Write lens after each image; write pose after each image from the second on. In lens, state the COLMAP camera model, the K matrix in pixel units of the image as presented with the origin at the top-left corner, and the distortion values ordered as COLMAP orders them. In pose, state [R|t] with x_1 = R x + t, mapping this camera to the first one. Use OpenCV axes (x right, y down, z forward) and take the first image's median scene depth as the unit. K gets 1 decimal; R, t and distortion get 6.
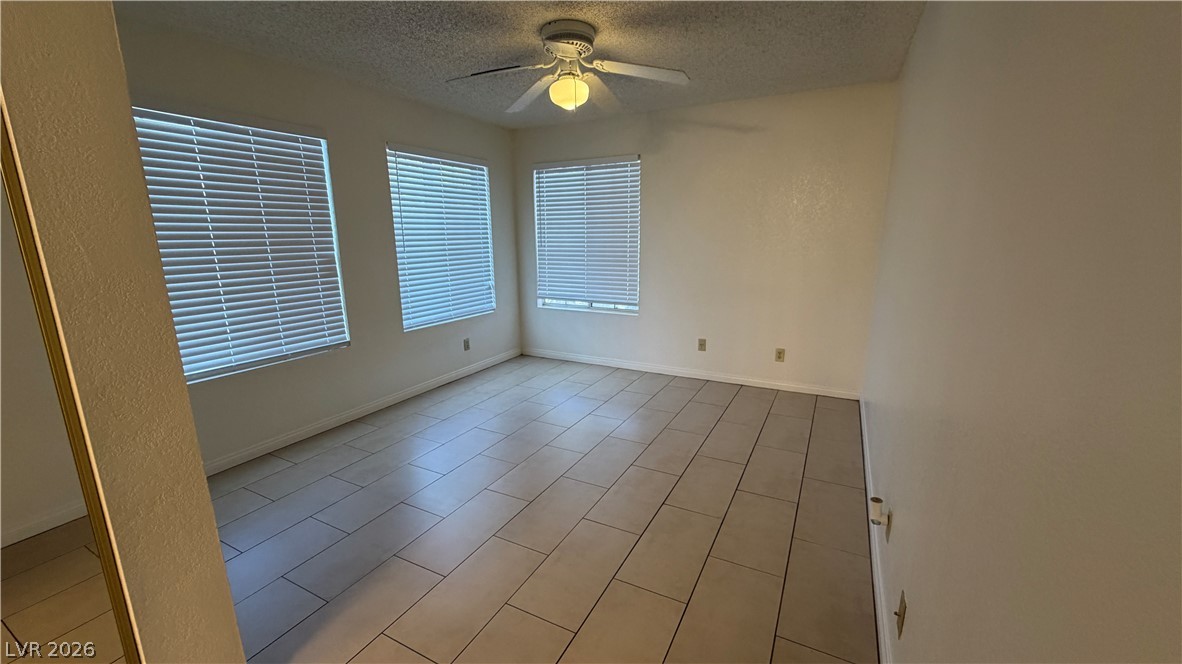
lens RADIAL K [[472.7, 0, 582.1], [0, 472.7, 336.7], [0, 0, 1]] dist [-0.000539, 0.000763]
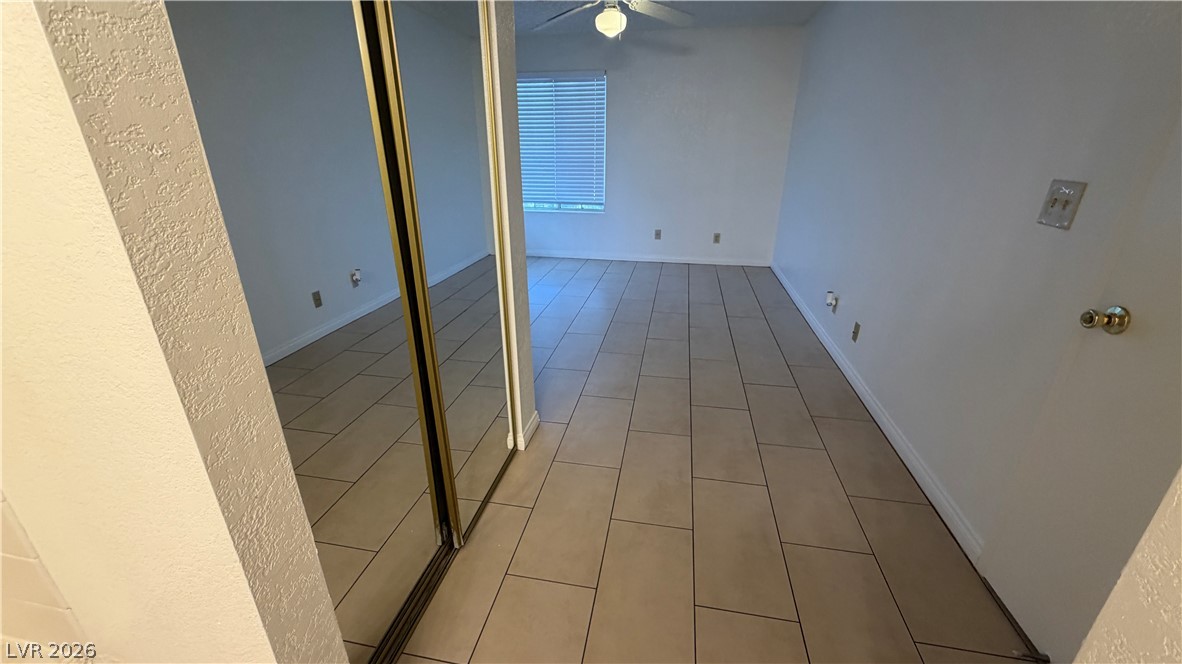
lens RADIAL K [[472.7, 0, 586.5], [0, 472.7, 332.4], [0, 0, 1]] dist [-0.000539, 0.000763]
pose [[0.956655, -0.098380, 0.274104, -0.291018], [0.053465, 0.984545, 0.166768, 0.052073], [-0.286275, -0.144884, 0.947130, -0.177465]]
